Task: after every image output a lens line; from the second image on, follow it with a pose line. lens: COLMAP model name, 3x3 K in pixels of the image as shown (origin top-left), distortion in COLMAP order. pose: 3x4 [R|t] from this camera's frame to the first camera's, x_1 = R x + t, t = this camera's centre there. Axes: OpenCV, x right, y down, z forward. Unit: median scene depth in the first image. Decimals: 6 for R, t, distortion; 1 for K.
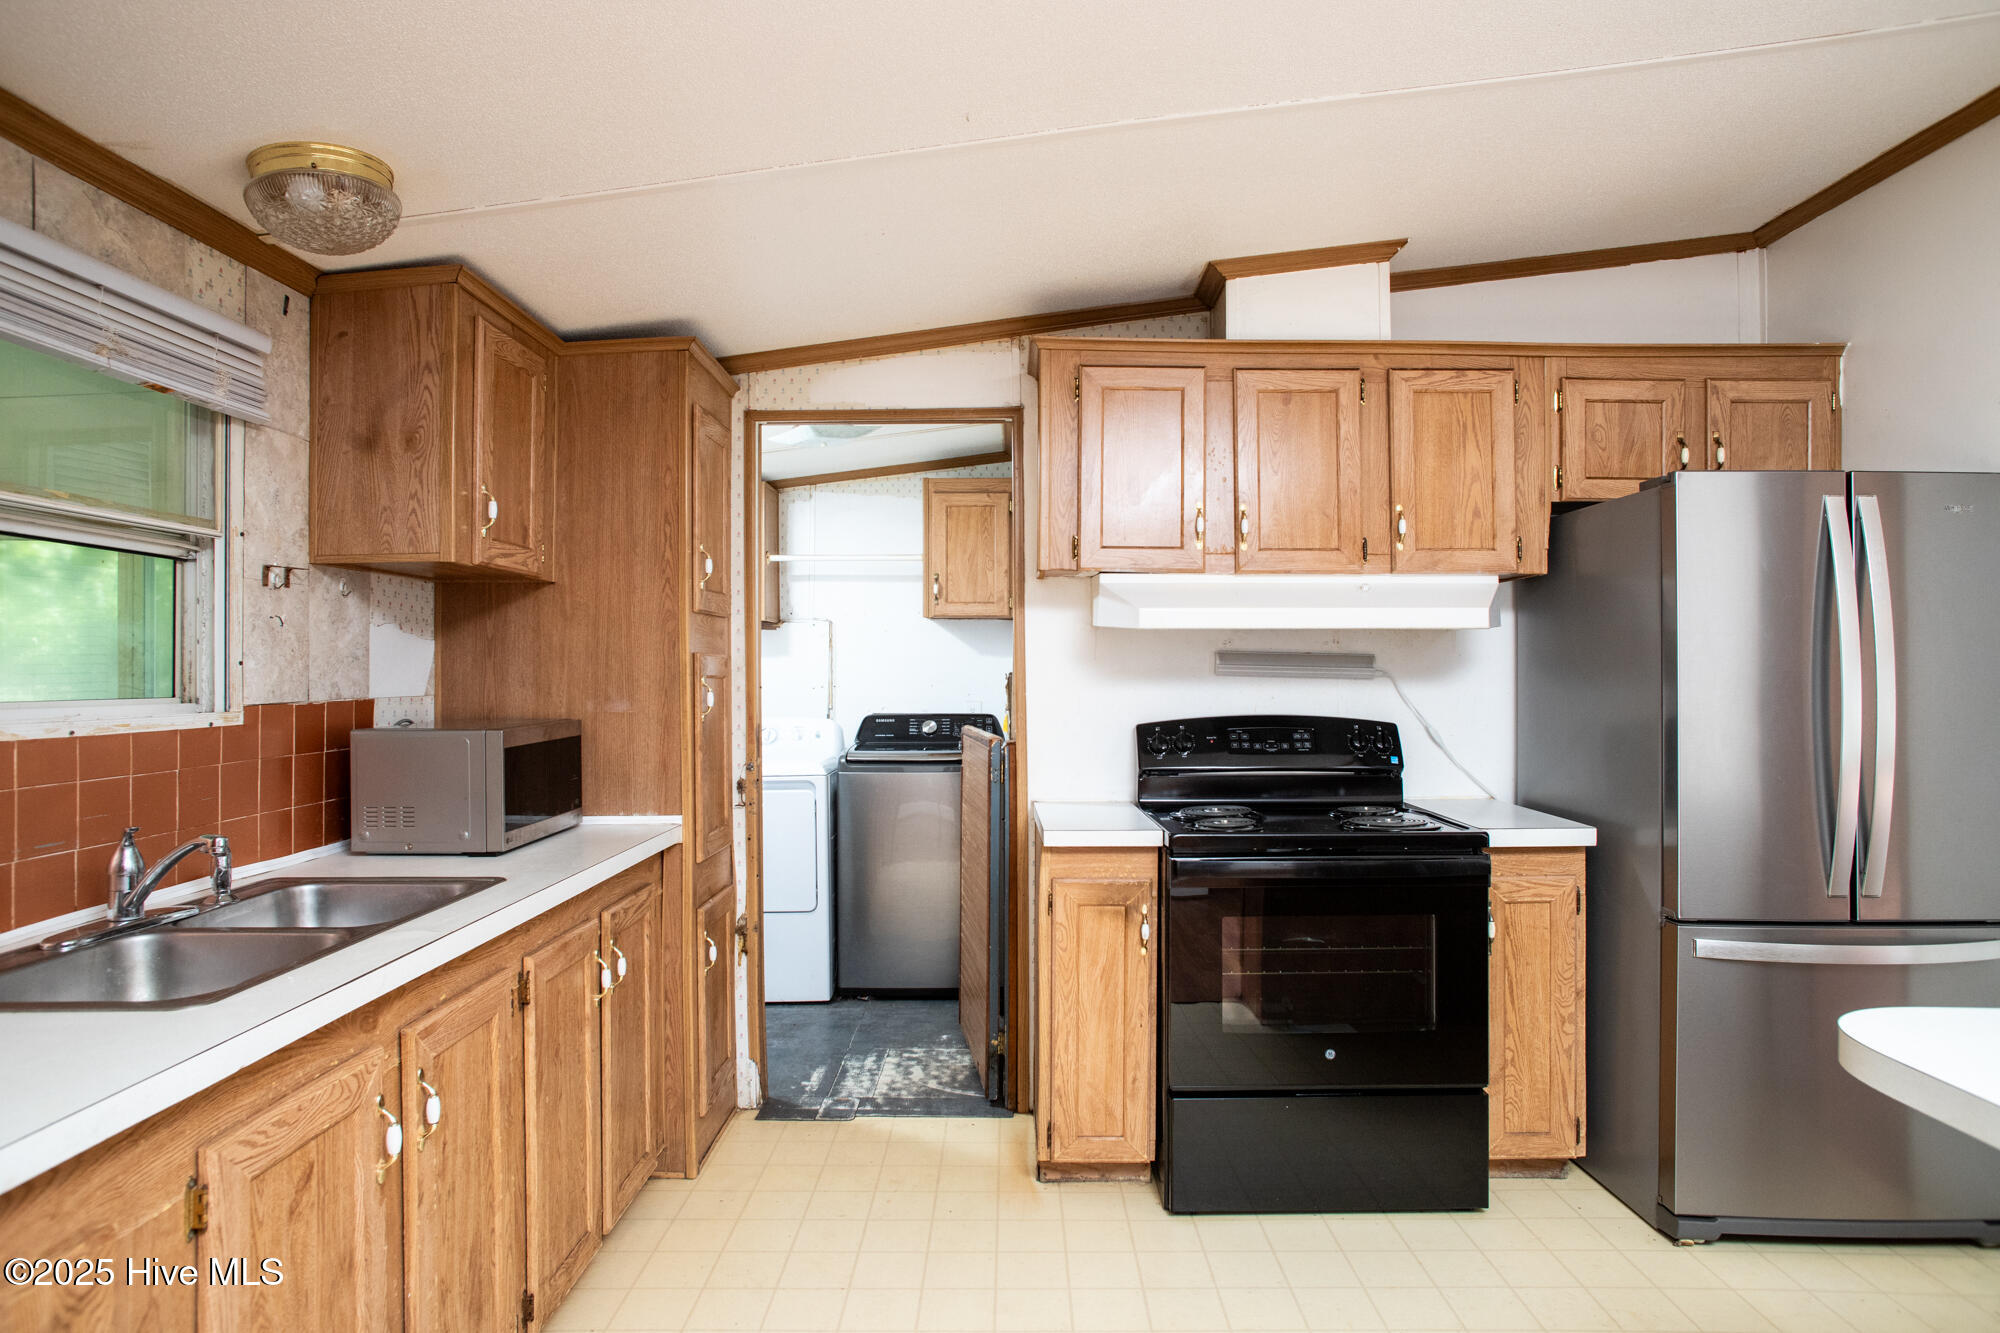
lens RADIAL K [[1131.9, 0, 996.5], [0, 1131.9, 663.6], [0, 0, 1]] dist [-0.068603, 0.050564]
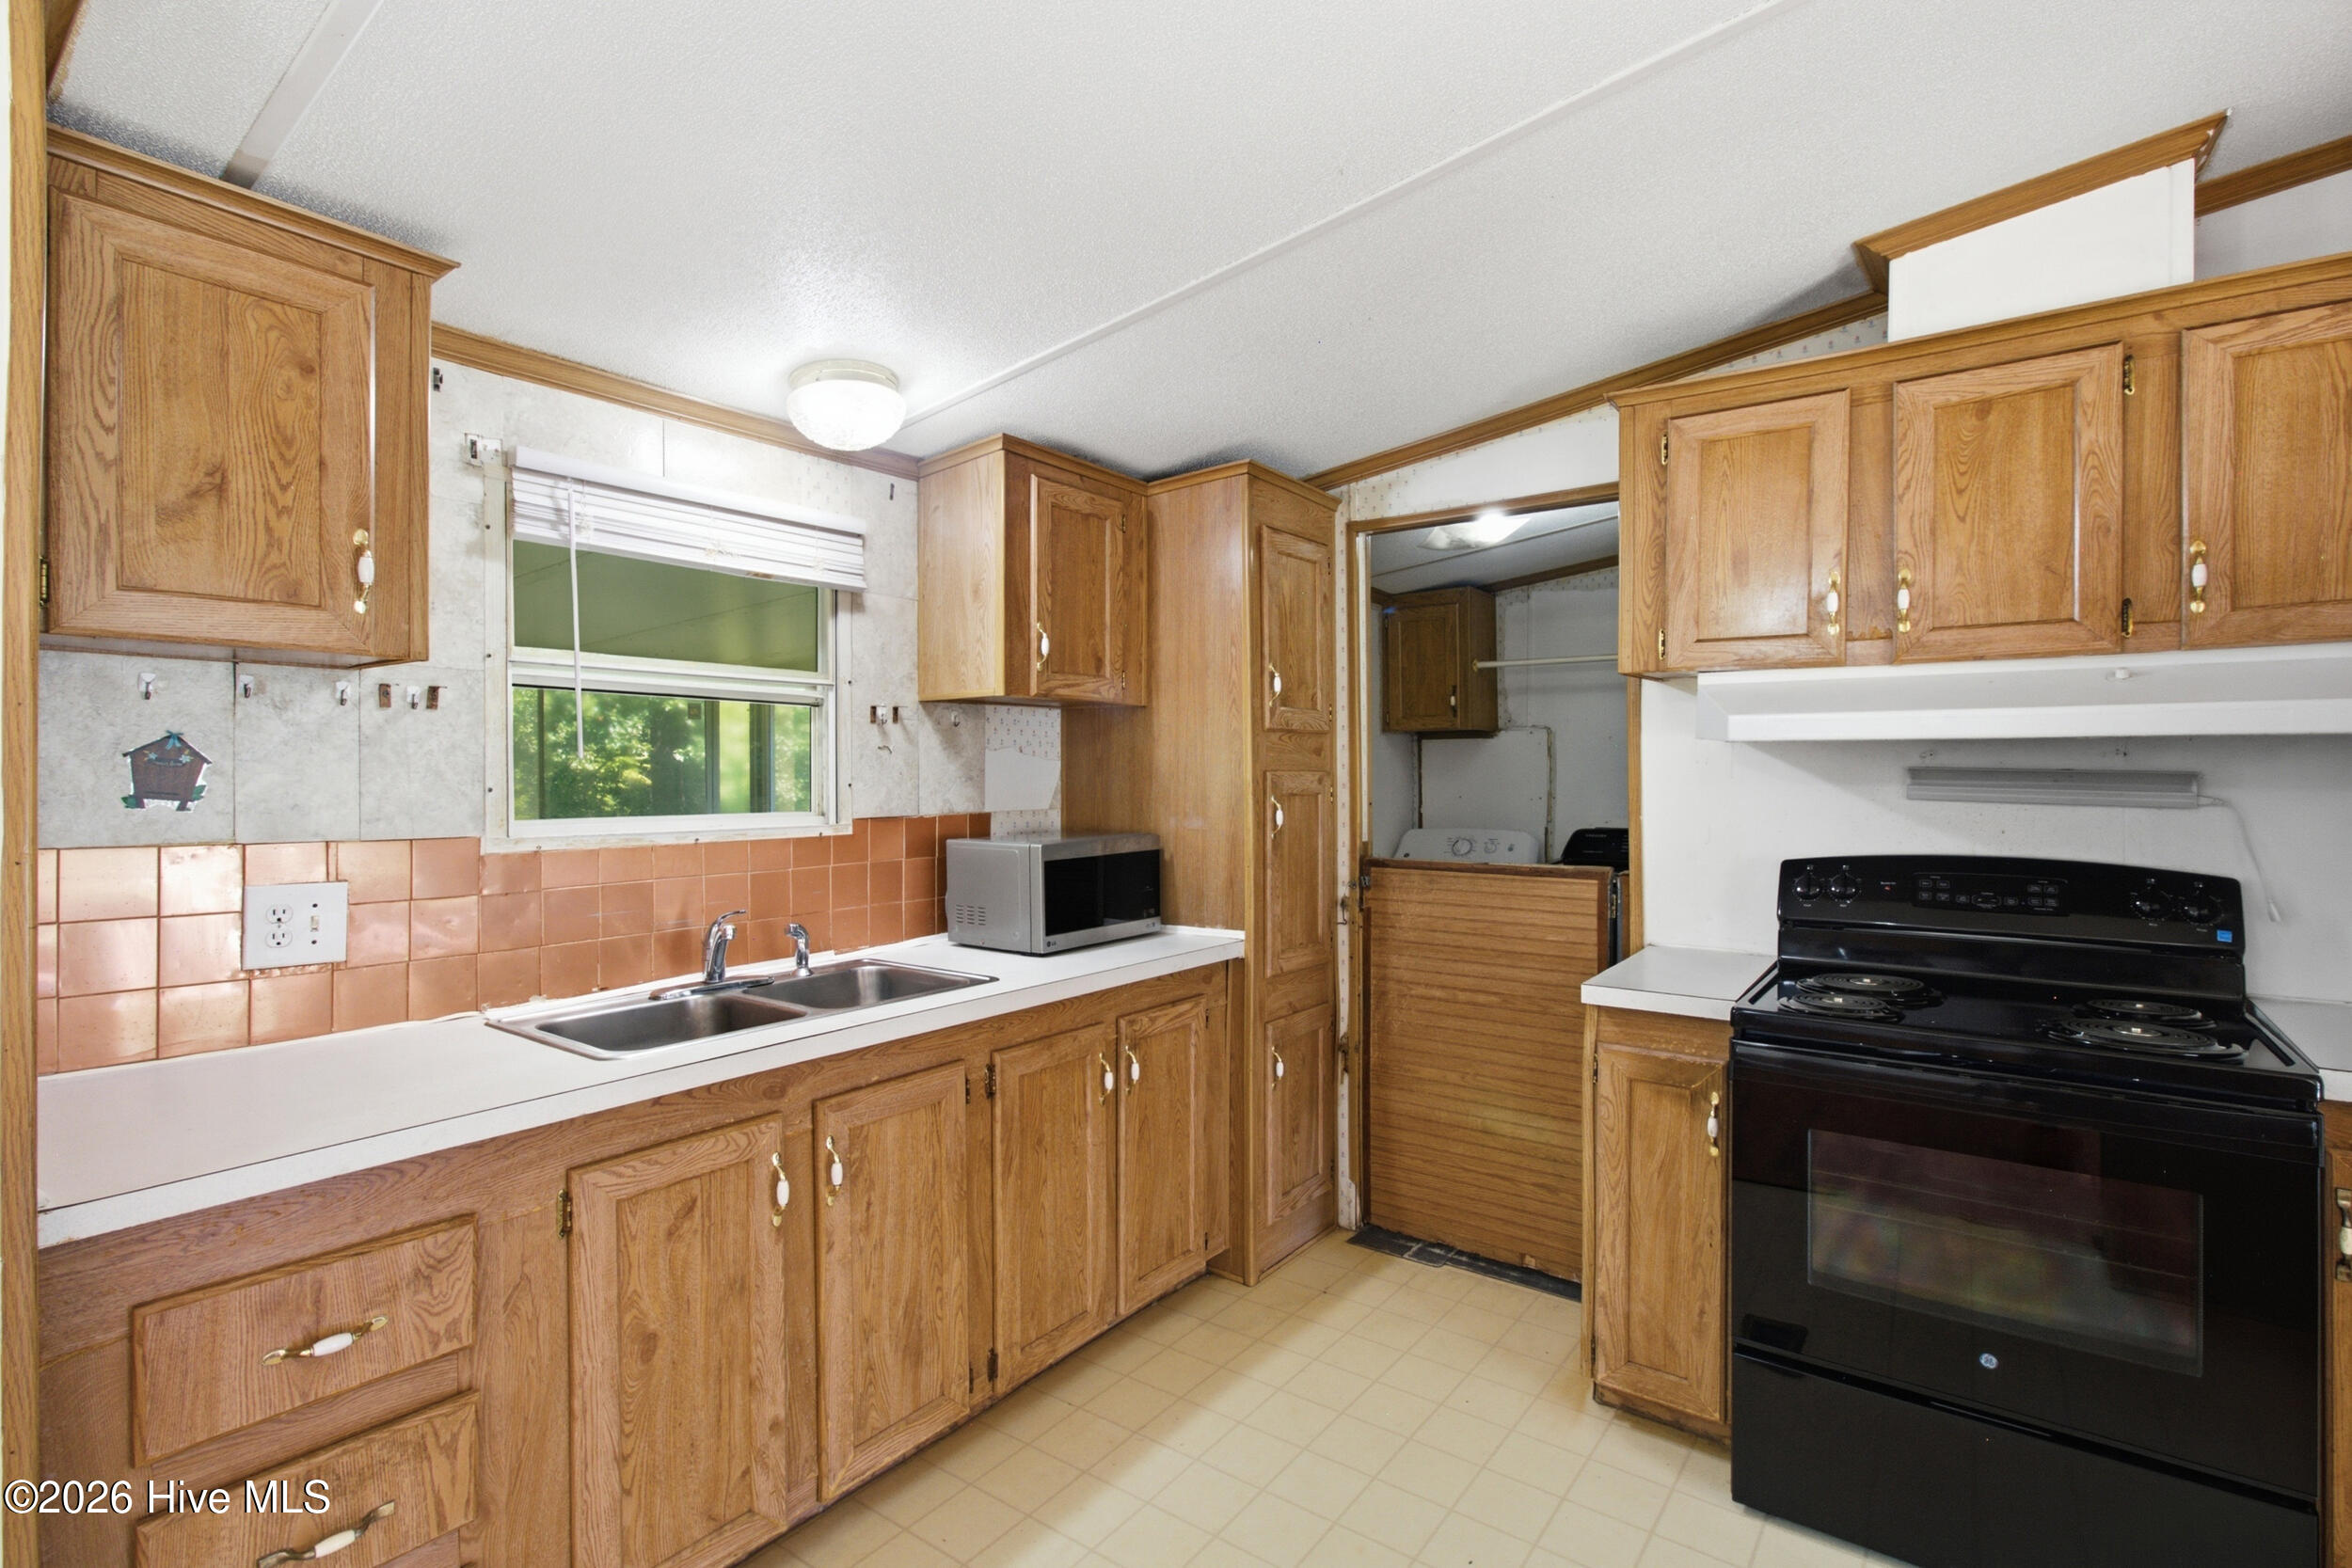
lens RADIAL K [[1104.8, 0, 1187.9], [0, 1104.8, 786.9], [0, 0, 1]] dist [-0.015216, 0.017167]
pose [[0.816587, 0.009407, -0.577146, 0.258428], [0.002889, 0.999788, 0.020384, -0.016382], [0.577215, -0.018312, 0.816387, 0.150469]]
